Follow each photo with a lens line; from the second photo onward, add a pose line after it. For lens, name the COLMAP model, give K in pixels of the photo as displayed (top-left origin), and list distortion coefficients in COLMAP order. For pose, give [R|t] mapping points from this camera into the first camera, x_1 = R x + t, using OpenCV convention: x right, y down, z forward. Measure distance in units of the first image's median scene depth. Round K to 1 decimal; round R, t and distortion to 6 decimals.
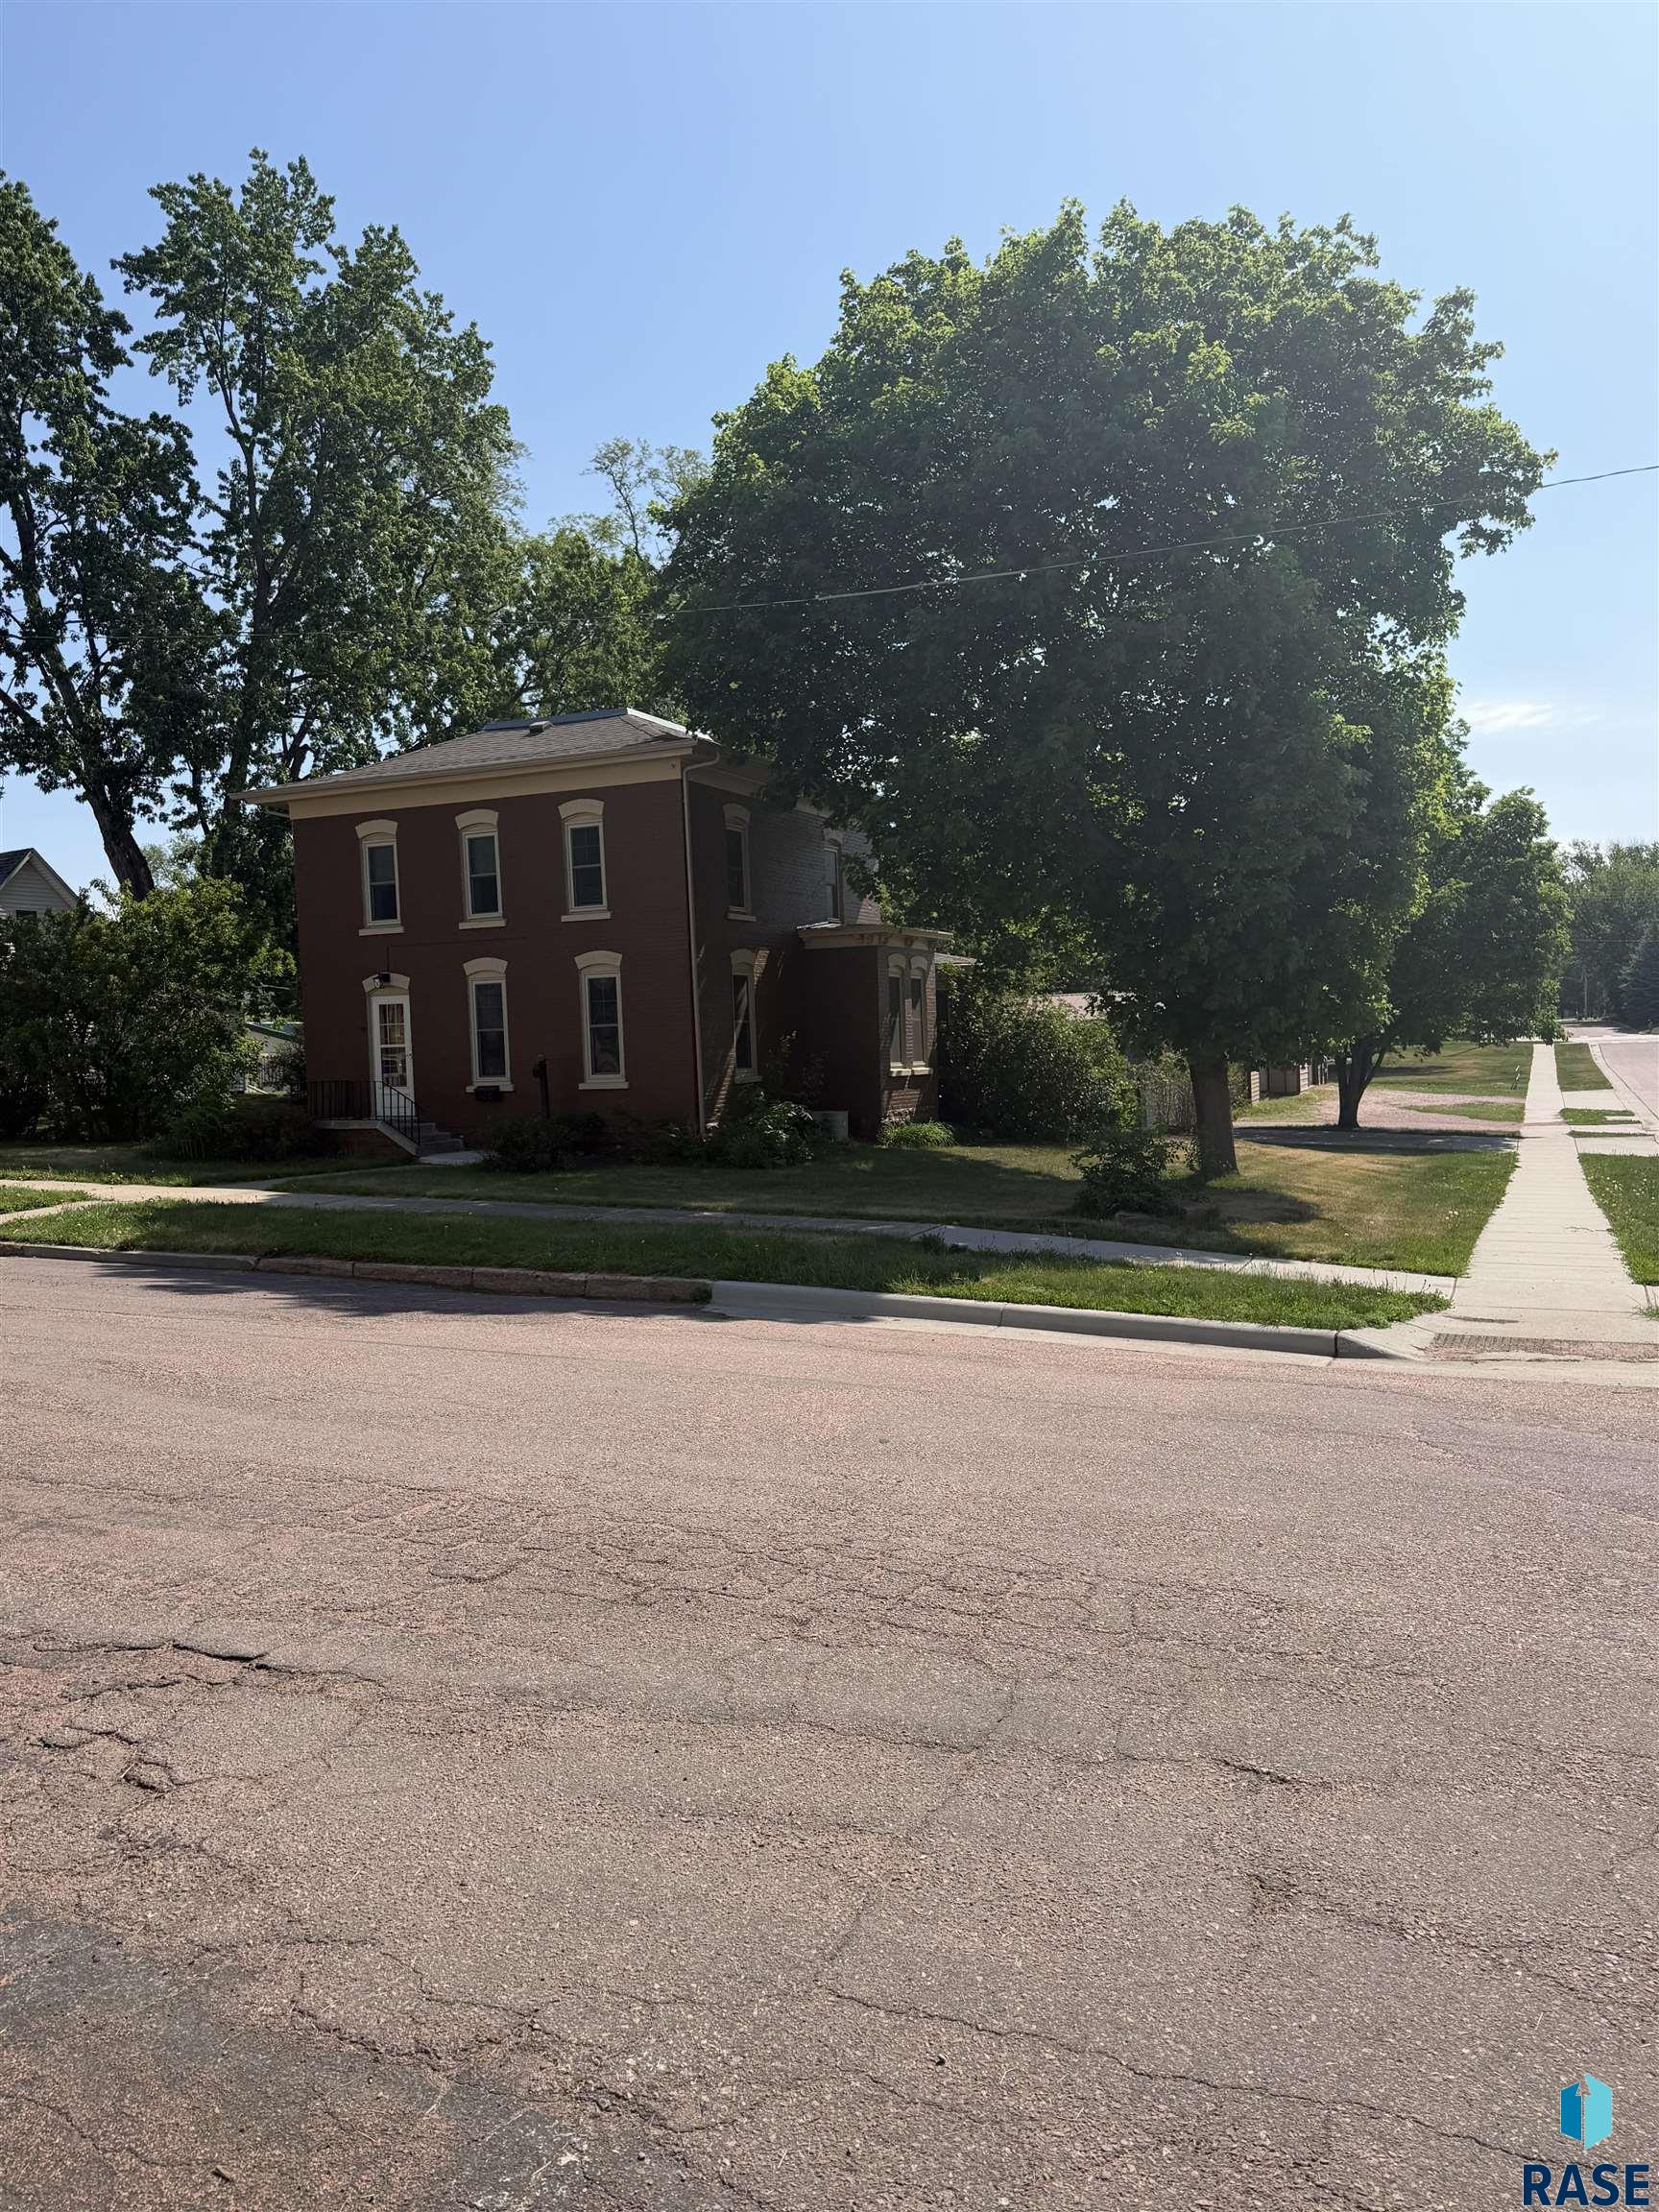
lens RADIAL K [[1598.4, 0, 835.5], [0, 1598.4, 1112.5], [0, 0, 1]] dist [0.059151, -0.077639]
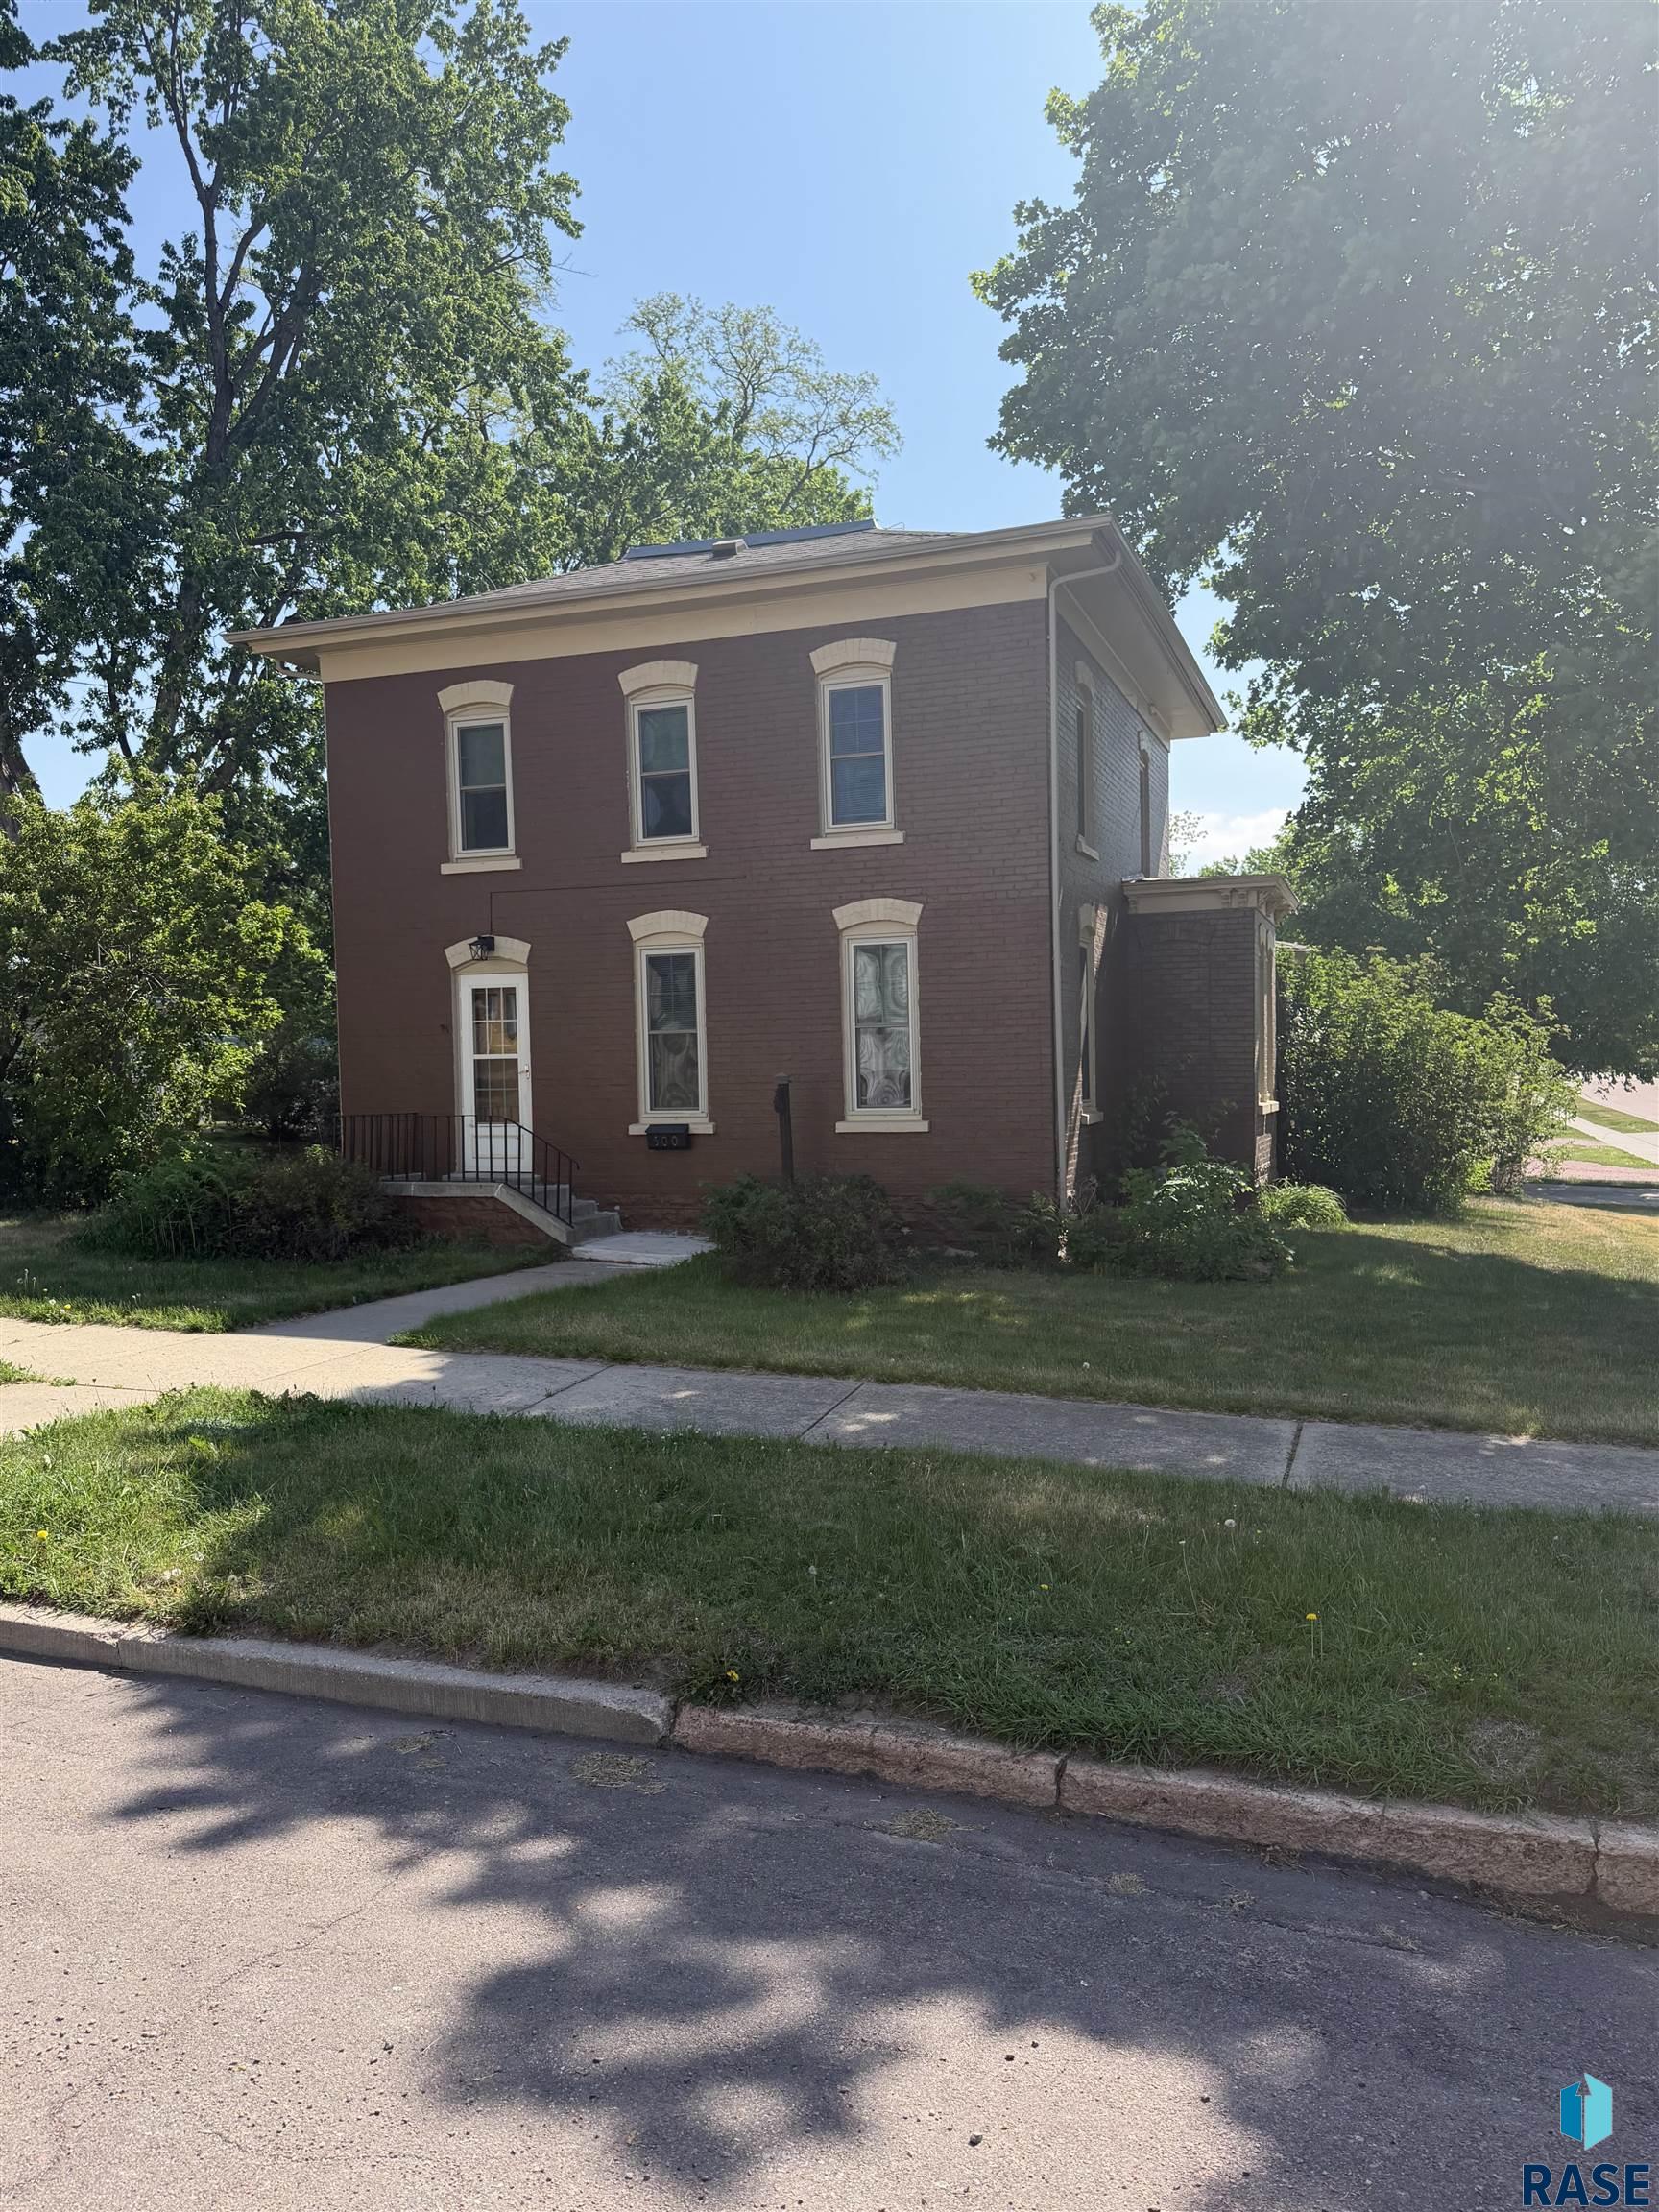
lens RADIAL K [[1575.8, 0, 829.5], [0, 1575.8, 1106.0], [0, 0, 1]] dist [0.028071, -0.032741]
pose [[0.995517, 0.009048, 0.094145, -0.207757], [-0.006697, 0.999659, -0.025257, -0.008885], [-0.094342, 0.024513, 0.995238, 0.400987]]
